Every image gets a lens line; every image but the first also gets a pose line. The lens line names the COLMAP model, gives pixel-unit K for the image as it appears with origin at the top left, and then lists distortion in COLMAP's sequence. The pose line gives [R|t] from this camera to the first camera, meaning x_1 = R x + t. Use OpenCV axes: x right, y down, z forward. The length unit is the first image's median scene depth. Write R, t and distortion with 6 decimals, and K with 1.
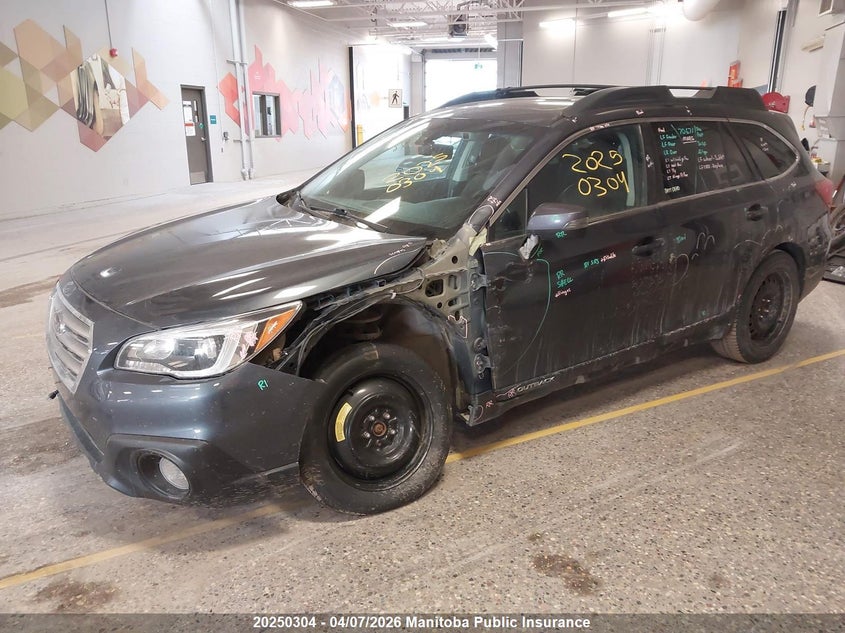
lens RADIAL K [[665.1, 0, 424.7], [0, 665.1, 318.4], [0, 0, 1]] dist [0.043322, -0.065555]
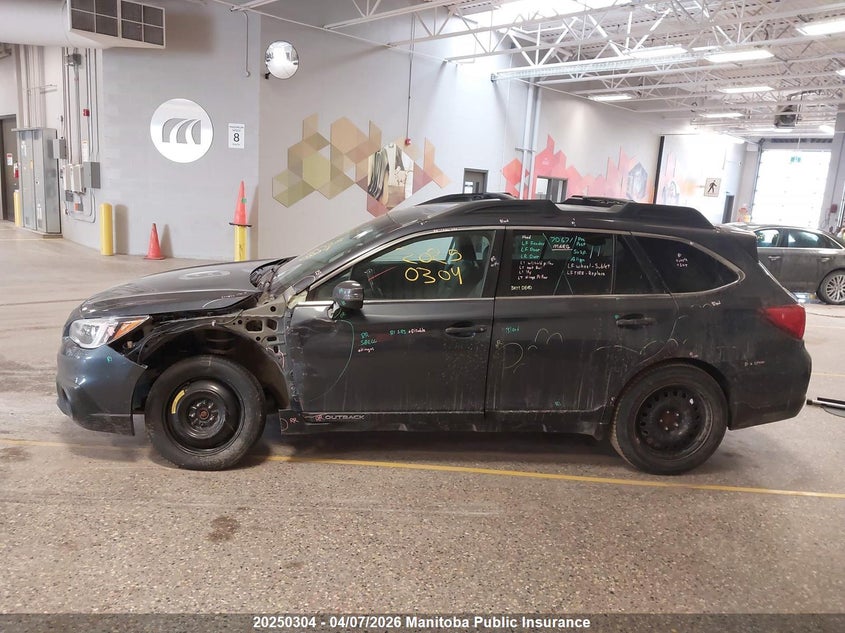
lens RADIAL K [[665.1, 0, 417.8], [0, 665.1, 313.2], [0, 0, 1]] dist [0.043322, -0.065555]
pose [[0.863079, 0.145008, -0.483805, 0.378758], [-0.200935, 0.977412, -0.065502, -0.018319], [0.463379, 0.153746, 0.872721, -0.040047]]
